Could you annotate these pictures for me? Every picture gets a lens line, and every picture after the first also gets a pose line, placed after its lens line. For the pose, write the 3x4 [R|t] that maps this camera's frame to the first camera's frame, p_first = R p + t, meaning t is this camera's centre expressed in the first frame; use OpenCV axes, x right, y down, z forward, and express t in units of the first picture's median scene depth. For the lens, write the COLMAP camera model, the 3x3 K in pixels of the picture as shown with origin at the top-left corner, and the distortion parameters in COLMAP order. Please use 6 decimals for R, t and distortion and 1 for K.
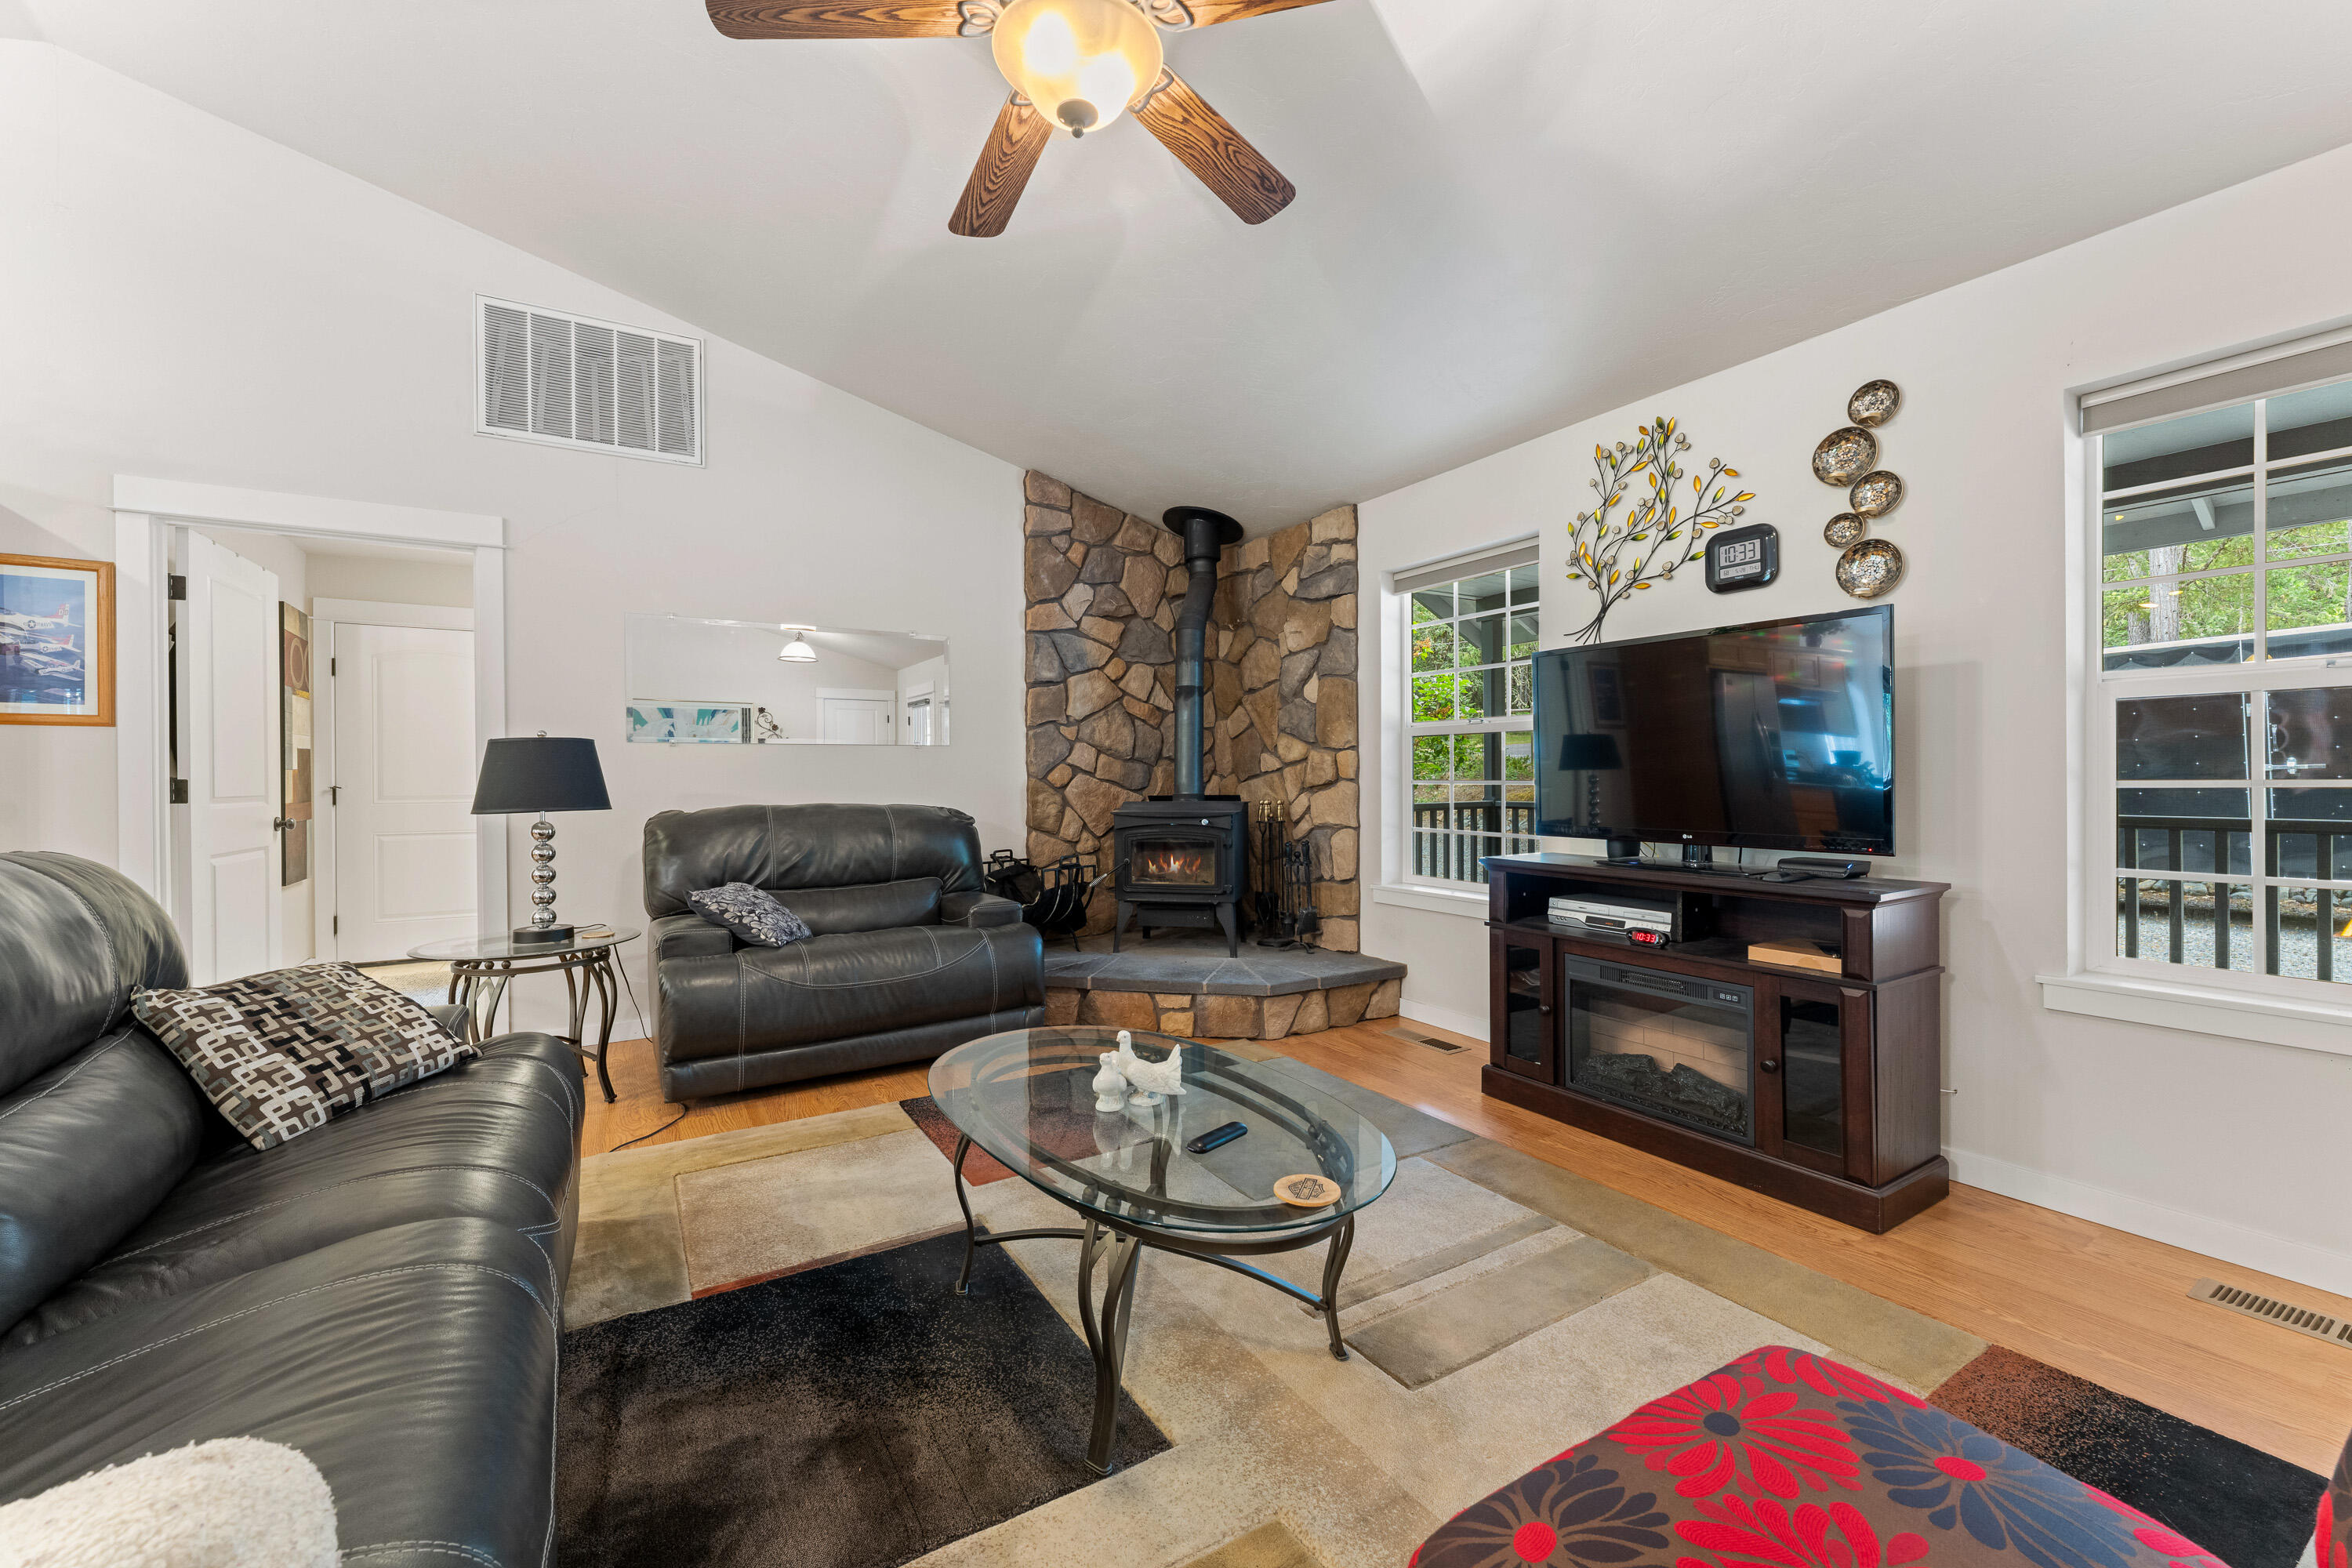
lens RADIAL K [[943.0, 0, 1171.8], [0, 943.0, 776.5], [0, 0, 1]] dist [-0.000247, -0.000170]
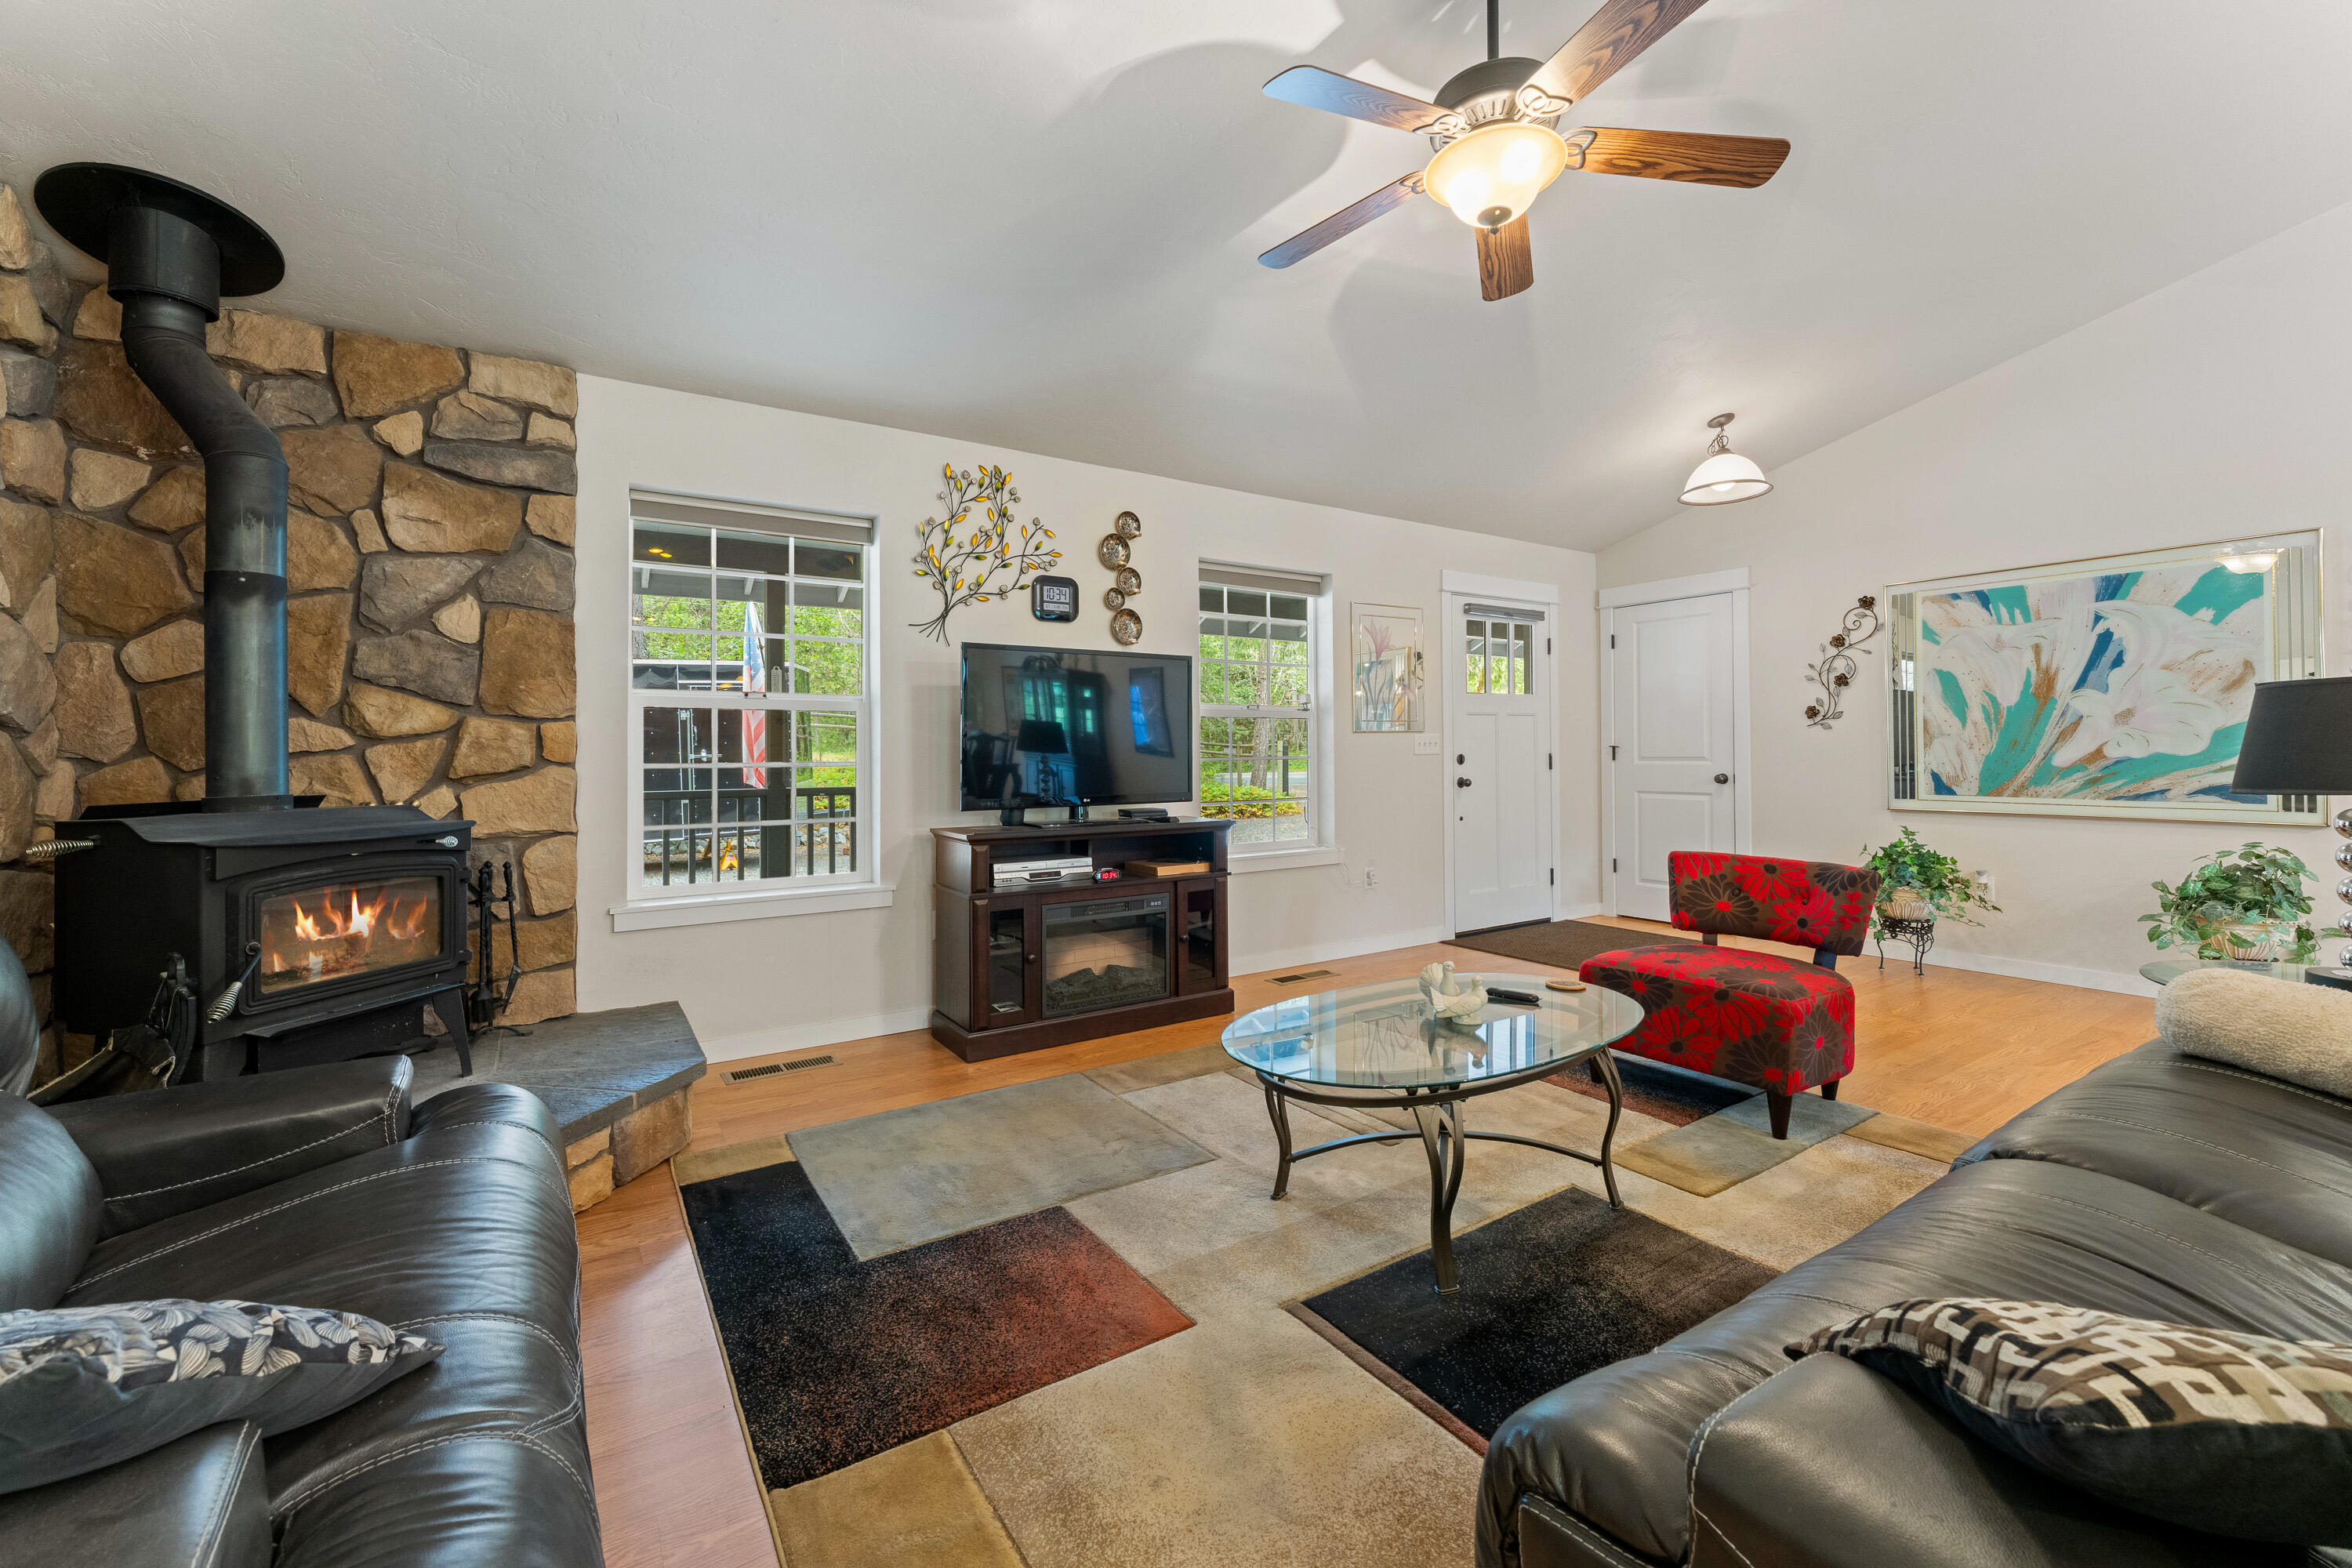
lens RADIAL K [[951.9, 0, 1174.3], [0, 951.9, 744.7], [0, 0, 1]] dist [0.000803, 0.000048]
pose [[-0.030857, 0.014656, 0.999416, -0.586300], [0.006790, 0.999872, -0.014453, 0.002864], [-0.999501, 0.006340, -0.030952, 0.646804]]
